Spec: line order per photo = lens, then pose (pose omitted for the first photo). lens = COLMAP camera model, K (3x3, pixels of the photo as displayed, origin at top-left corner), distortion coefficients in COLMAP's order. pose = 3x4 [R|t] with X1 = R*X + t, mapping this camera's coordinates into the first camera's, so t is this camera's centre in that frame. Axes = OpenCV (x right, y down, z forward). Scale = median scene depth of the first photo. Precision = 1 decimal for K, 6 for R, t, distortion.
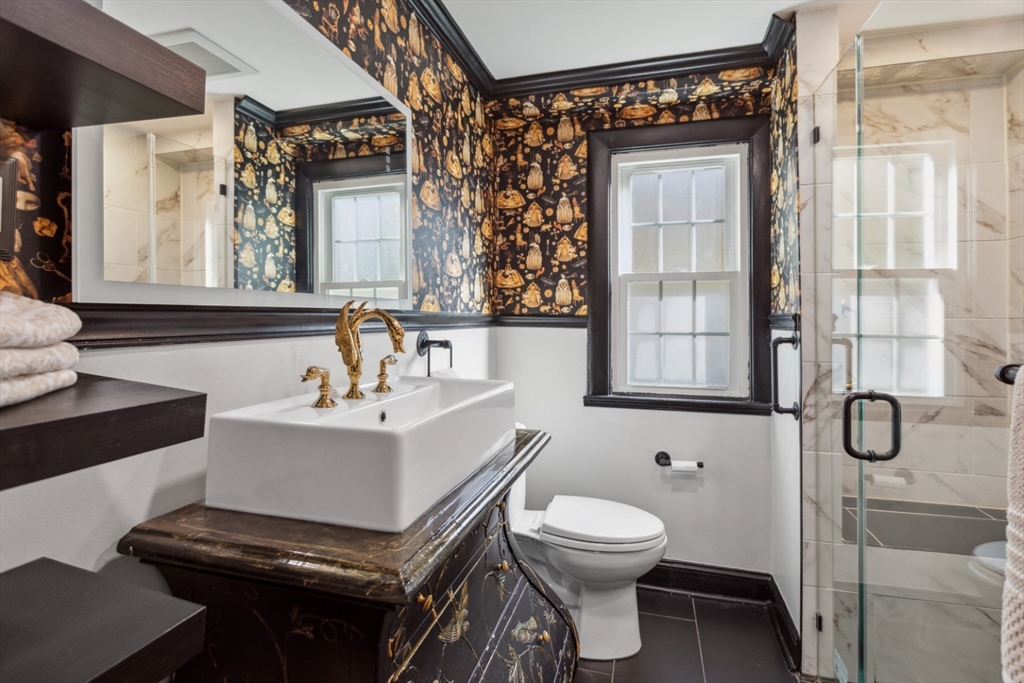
lens RADIAL K [[500.0, 0, 514.0], [0, 500.0, 321.0], [0, 0, 1]] dist [0.001204, -0.000432]
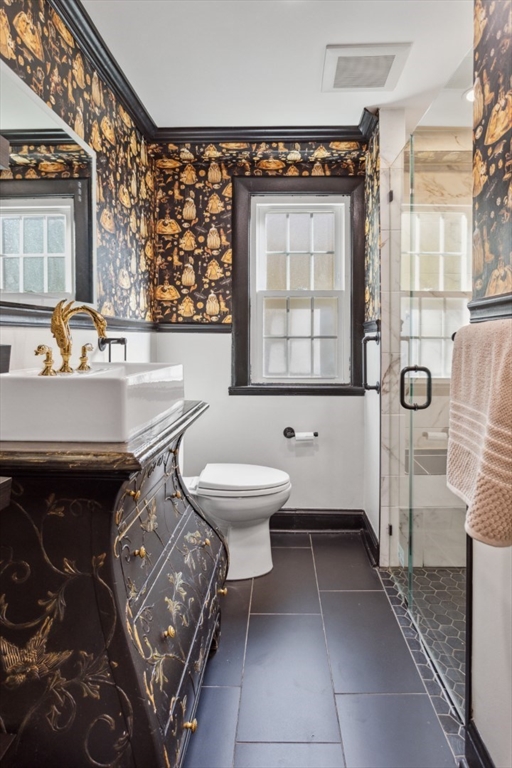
lens RADIAL K [[648.8, 0, 256.0], [0, 648.8, 383.5], [0, 0, 1]] dist [0.002754, -0.001879]
pose [[0.974382, 0.000729, 0.224897, -0.176043], [-0.003306, 0.999933, 0.011080, 0.133839], [-0.224874, -0.011540, 0.974319, -0.662063]]
